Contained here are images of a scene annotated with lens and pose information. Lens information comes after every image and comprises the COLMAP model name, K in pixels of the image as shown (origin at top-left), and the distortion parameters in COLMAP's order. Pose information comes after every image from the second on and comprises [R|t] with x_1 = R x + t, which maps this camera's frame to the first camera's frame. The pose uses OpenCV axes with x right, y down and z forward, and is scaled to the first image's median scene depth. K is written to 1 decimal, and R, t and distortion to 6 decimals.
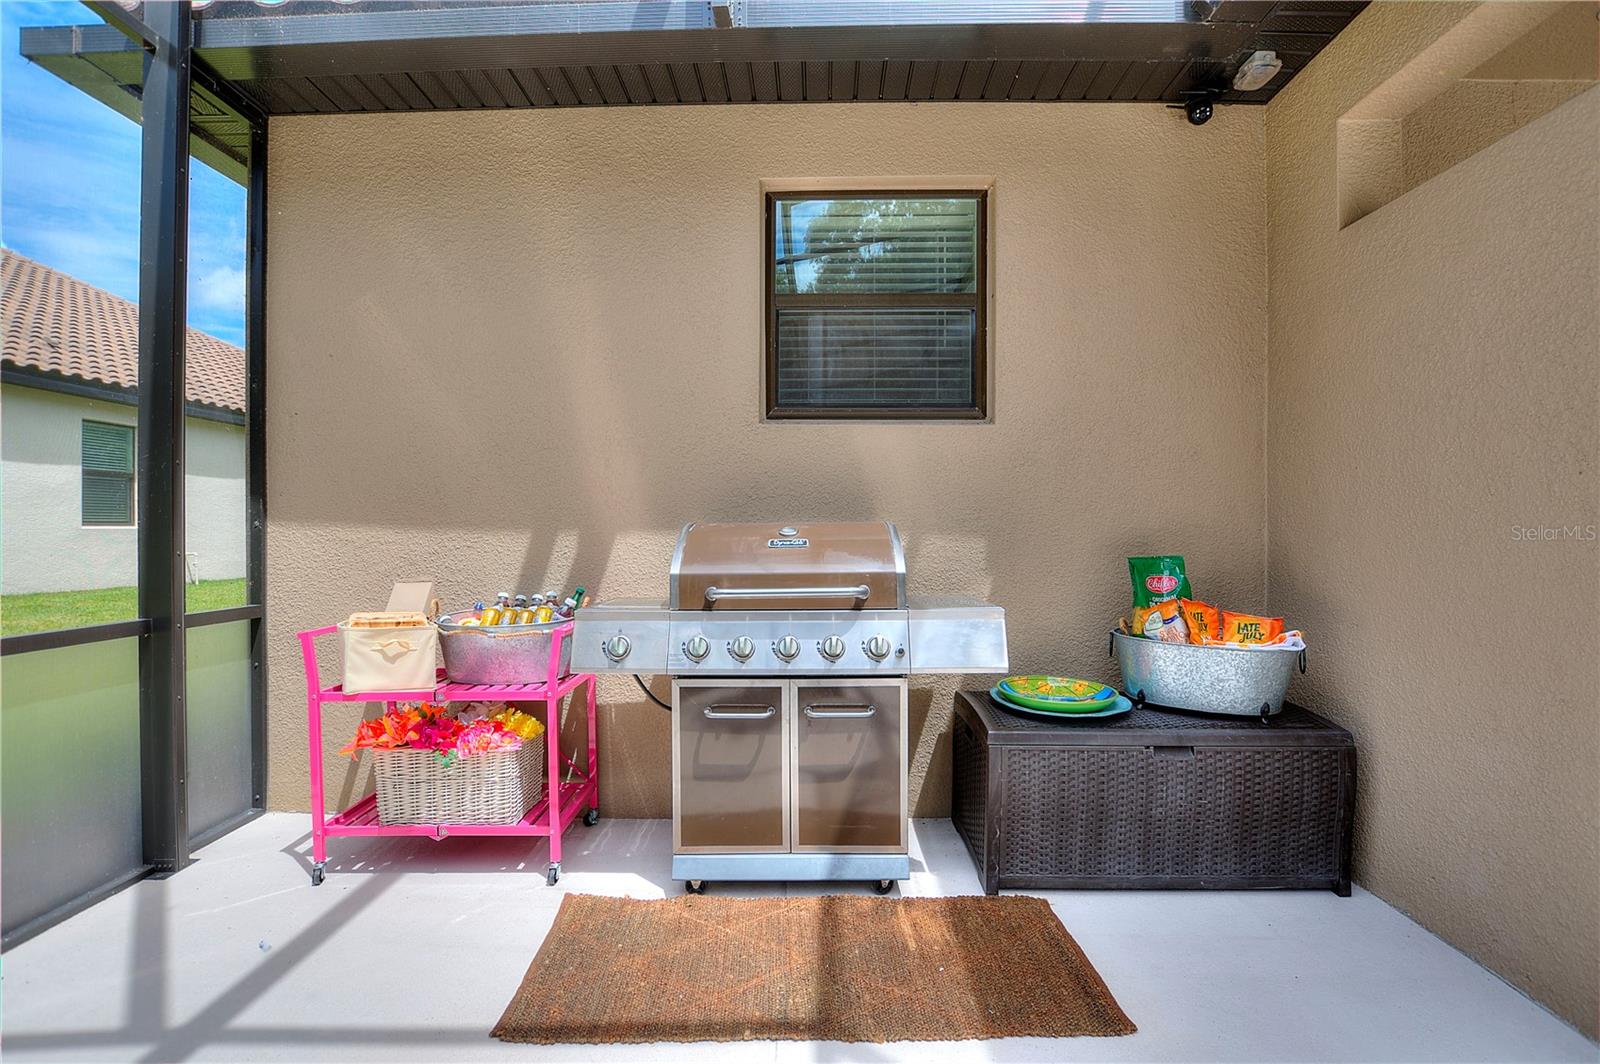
lens RADIAL K [[726.6, 0, 791.2], [0, 726.6, 539.0], [0, 0, 1]] dist [-0.033237, 0.006466]
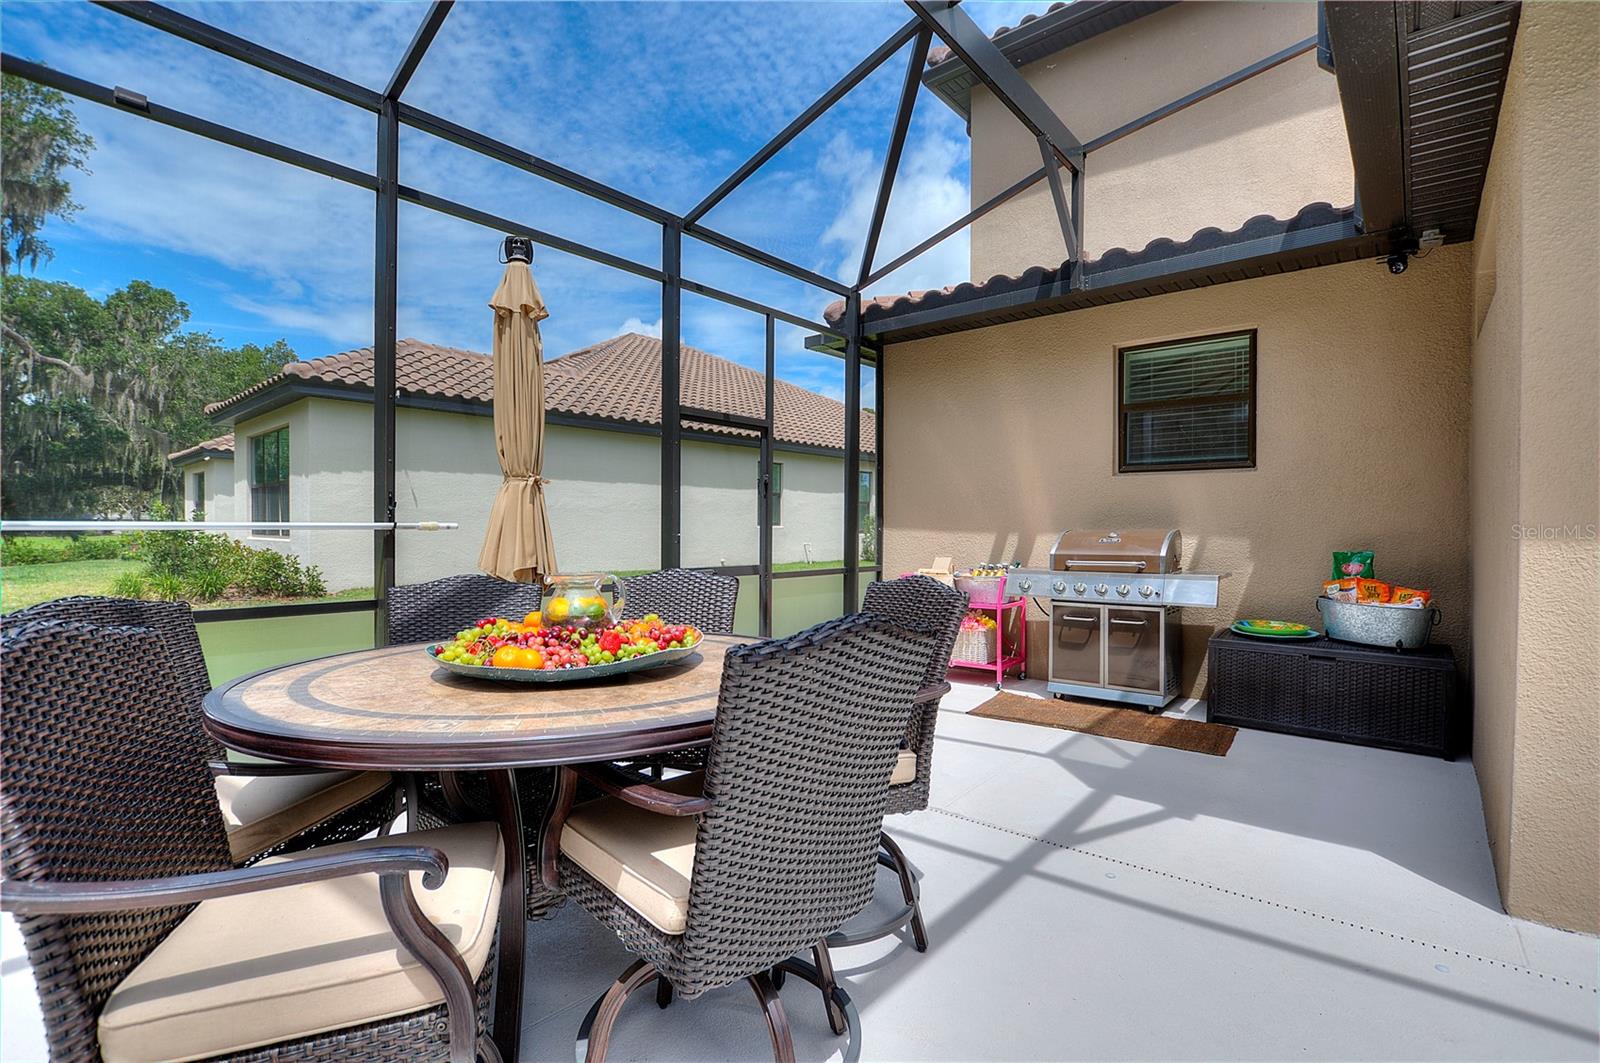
lens RADIAL K [[726.6, 0, 791.2], [0, 726.6, 538.5], [0, 0, 1]] dist [-0.033237, 0.006466]
pose [[0.770654, 0.011553, -0.637150, 0.576270], [-0.006331, 0.999925, 0.010473, -0.015182], [0.637223, -0.004037, 0.770669, -1.096088]]
